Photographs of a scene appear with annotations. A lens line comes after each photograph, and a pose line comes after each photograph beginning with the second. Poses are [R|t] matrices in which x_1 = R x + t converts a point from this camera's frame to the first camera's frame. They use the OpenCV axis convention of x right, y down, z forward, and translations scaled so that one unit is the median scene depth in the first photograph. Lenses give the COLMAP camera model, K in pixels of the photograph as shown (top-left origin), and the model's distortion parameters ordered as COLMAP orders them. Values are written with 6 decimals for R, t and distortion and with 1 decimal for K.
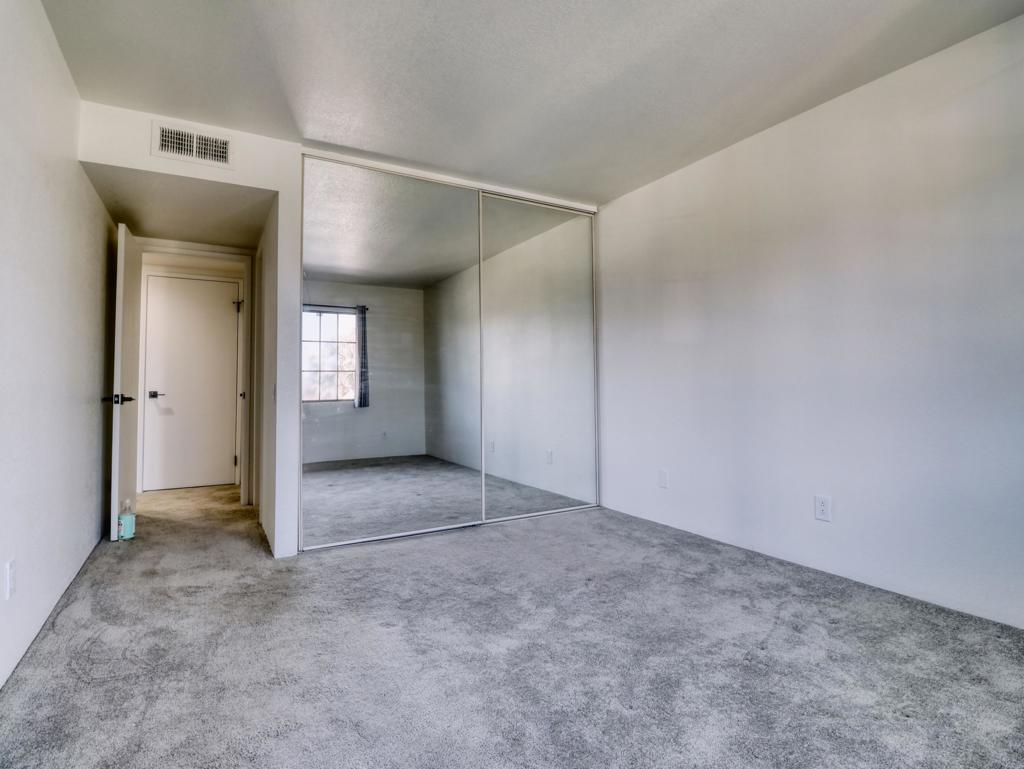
lens RADIAL K [[530.8, 0, 511.7], [0, 530.8, 366.3], [0, 0, 1]] dist [0.002750, -0.015963]
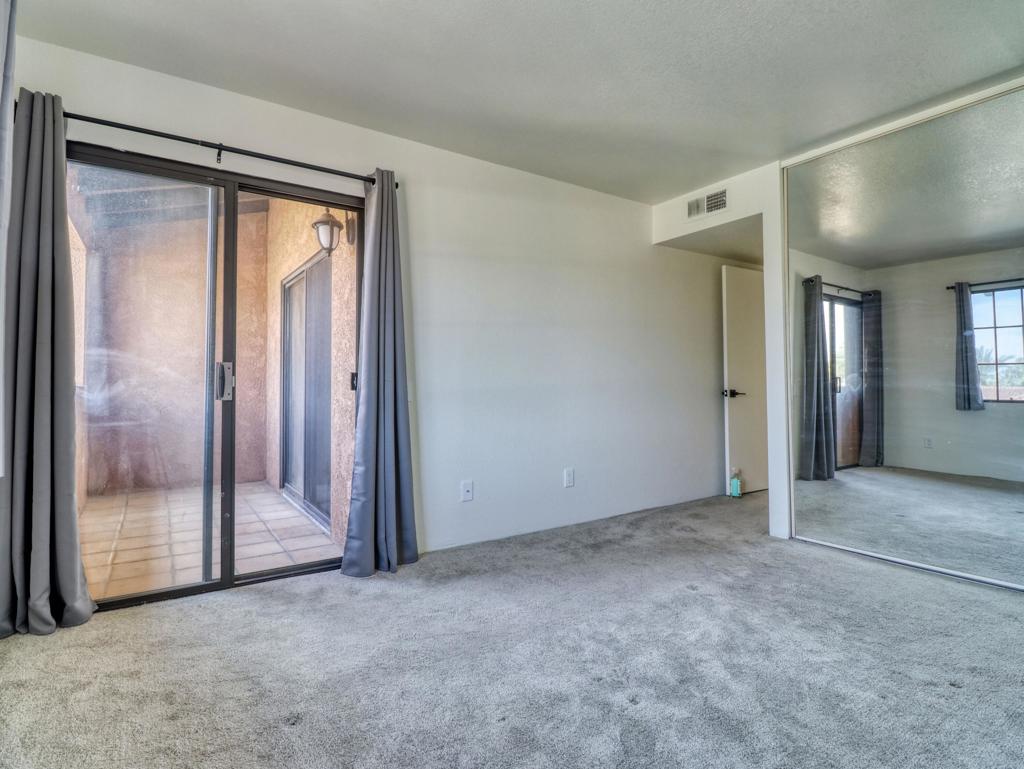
lens RADIAL K [[530.8, 0, 511.7], [0, 530.8, 366.3], [0, 0, 1]] dist [0.002750, -0.015963]
pose [[0.081980, -0.029244, -0.996205, 0.681507], [0.039212, 0.998890, -0.026096, 0.007695], [0.995862, -0.036924, 0.083035, 0.380045]]
